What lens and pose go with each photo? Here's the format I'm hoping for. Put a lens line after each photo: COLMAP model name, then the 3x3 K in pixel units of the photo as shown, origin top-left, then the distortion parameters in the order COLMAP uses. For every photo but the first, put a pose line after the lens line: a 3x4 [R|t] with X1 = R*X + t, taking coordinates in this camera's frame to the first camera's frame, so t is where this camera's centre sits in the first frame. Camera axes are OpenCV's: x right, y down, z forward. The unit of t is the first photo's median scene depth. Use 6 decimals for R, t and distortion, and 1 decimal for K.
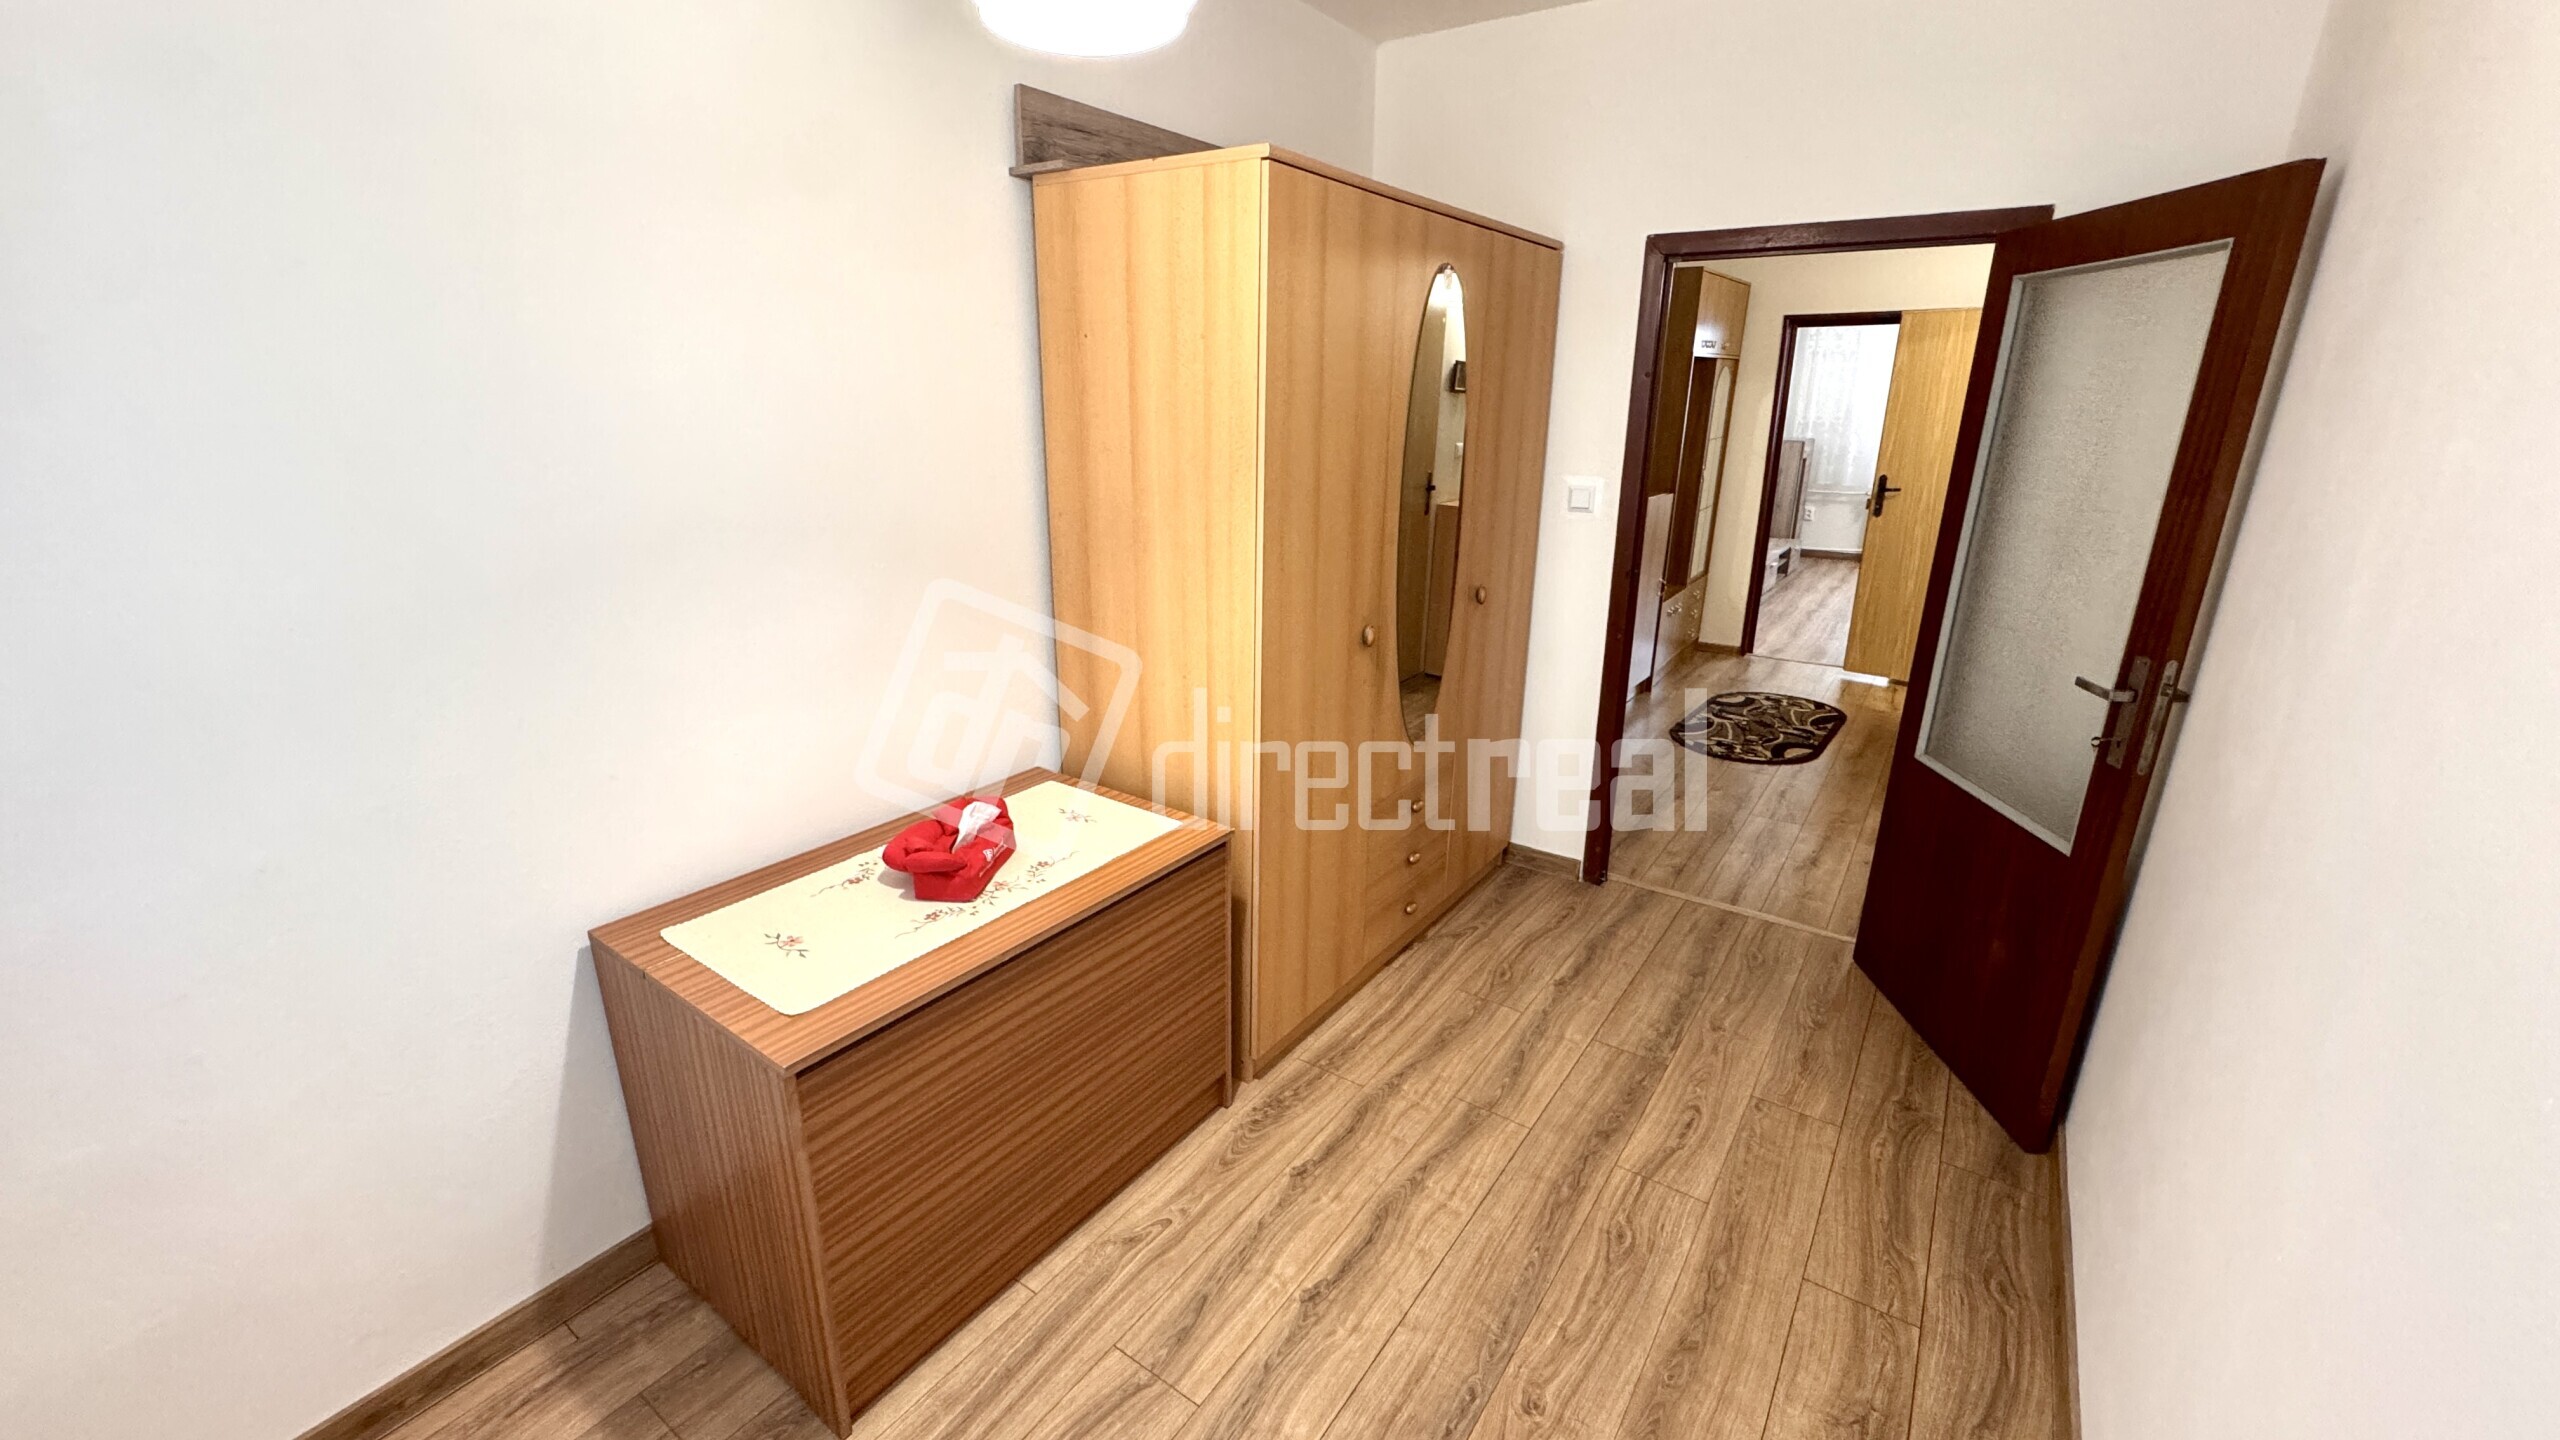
lens RADIAL K [[1024.4, 0, 1279.6], [0, 1024.4, 716.9], [0, 0, 1]] dist [-0.003511, -0.000261]
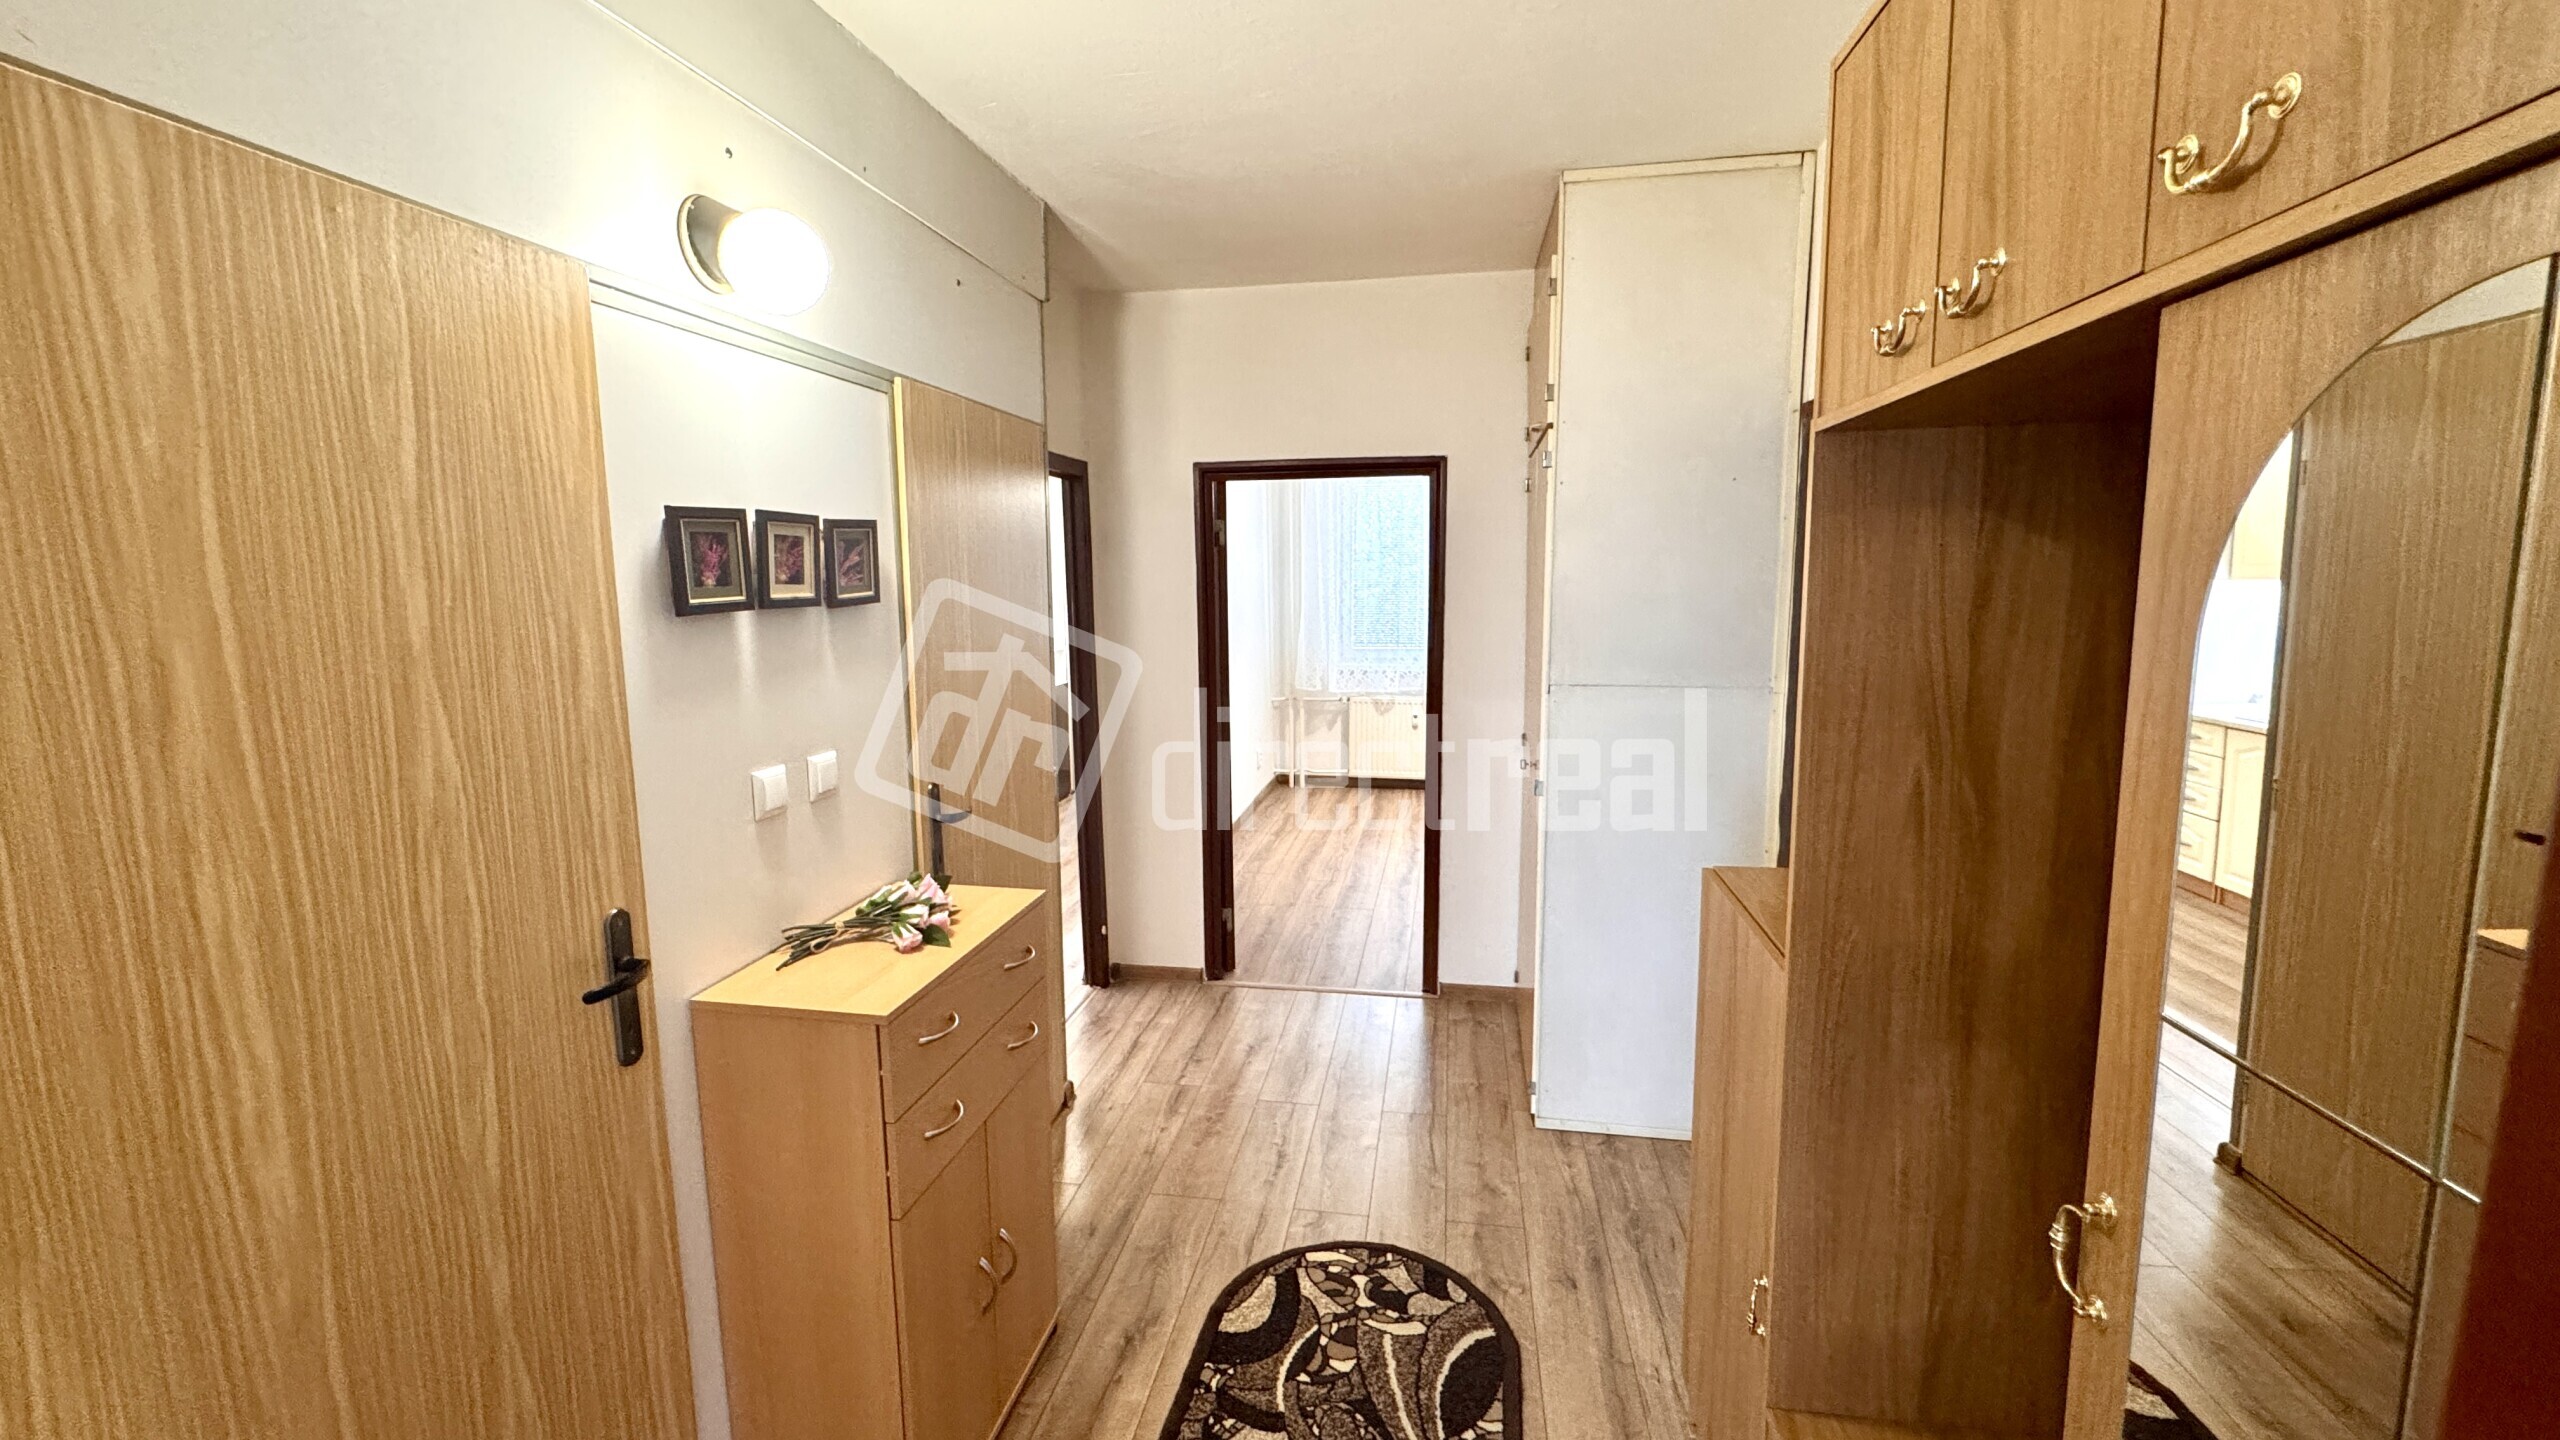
lens RADIAL K [[1024.4, 0, 1281.1], [0, 1024.4, 711.0], [0, 0, 1]] dist [-0.003511, -0.000261]
pose [[-0.906632, 0.057303, -0.418013, 0.803828], [-0.123662, 0.911136, 0.393114, -0.486232], [0.403393, 0.408102, -0.818979, 1.523398]]
